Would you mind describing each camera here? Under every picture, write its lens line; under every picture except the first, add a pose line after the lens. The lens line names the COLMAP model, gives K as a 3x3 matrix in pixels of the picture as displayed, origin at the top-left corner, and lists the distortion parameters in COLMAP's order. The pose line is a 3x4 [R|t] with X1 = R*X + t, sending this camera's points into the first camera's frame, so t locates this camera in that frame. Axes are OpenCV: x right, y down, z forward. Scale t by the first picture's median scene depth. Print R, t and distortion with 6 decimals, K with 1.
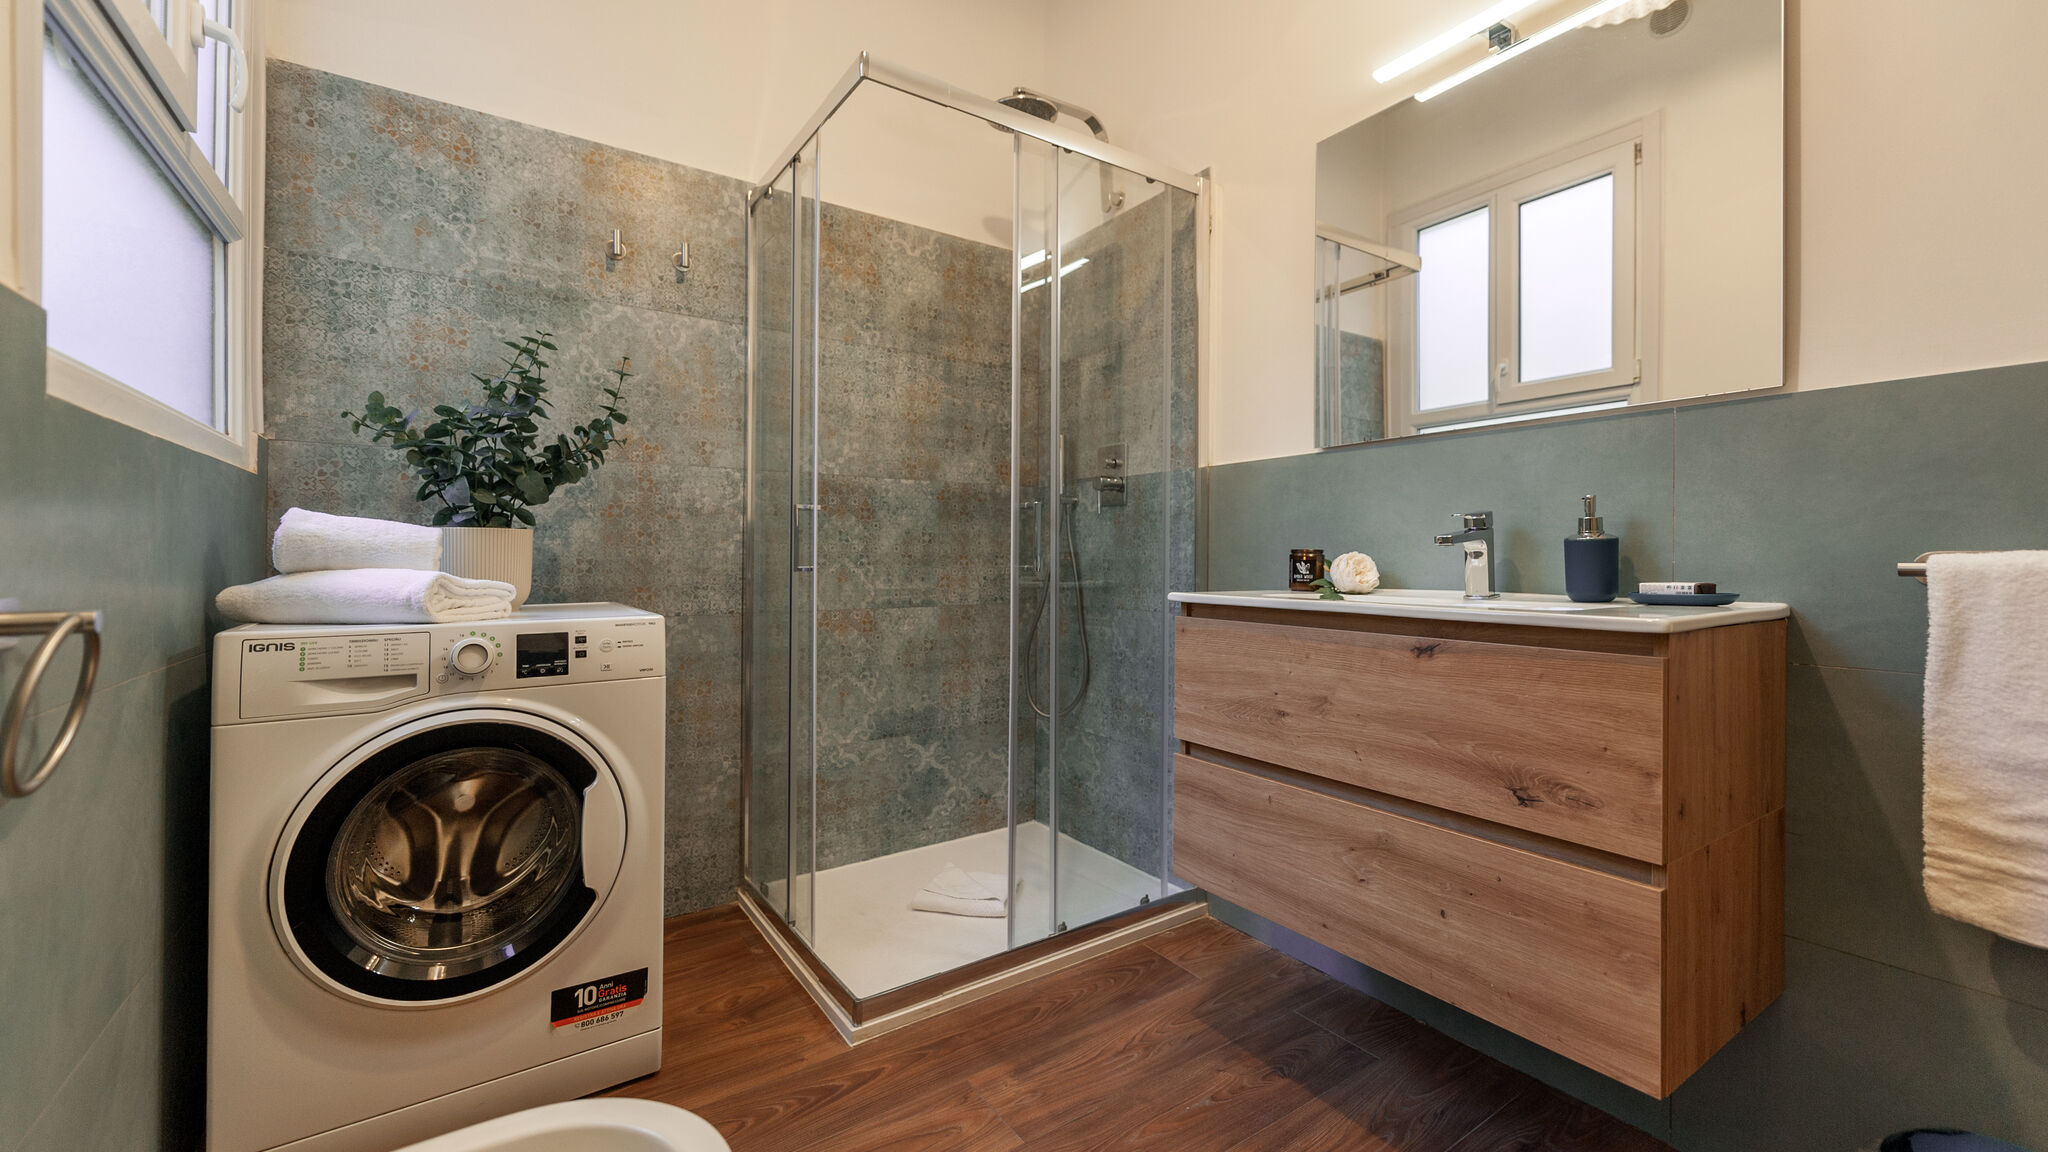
lens RADIAL K [[799.8, 0, 1028.3], [0, 799.8, 594.0], [0, 0, 1]] dist [0.000205, -0.000218]
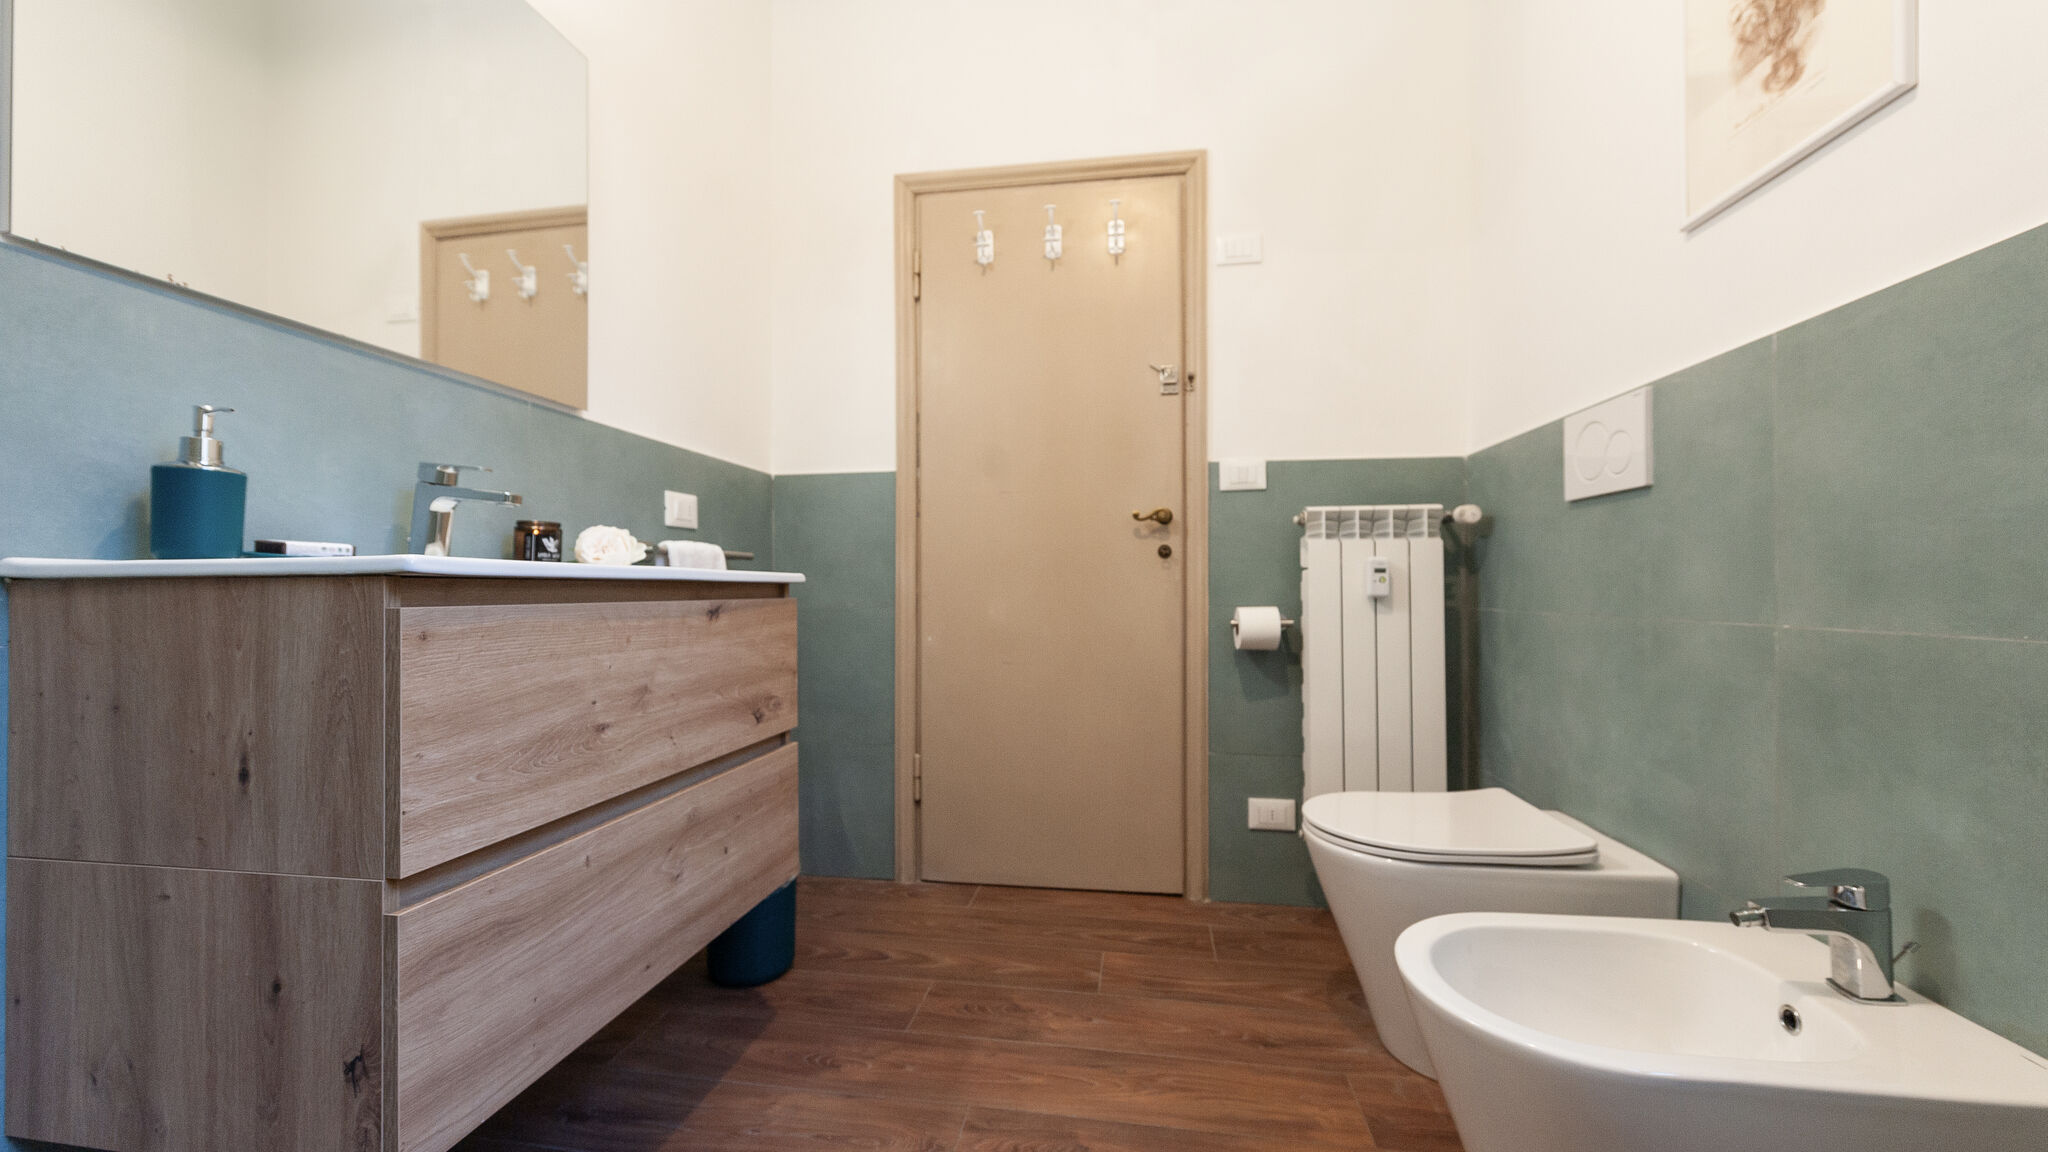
lens RADIAL K [[799.8, 0, 1028.3], [0, 799.8, 594.0], [0, 0, 1]] dist [0.000205, -0.000218]
pose [[-0.736357, -0.014252, 0.676443, -0.447627], [0.017809, 0.999023, 0.040435, 0.009520], [-0.676359, 0.041821, -0.735384, 1.288630]]
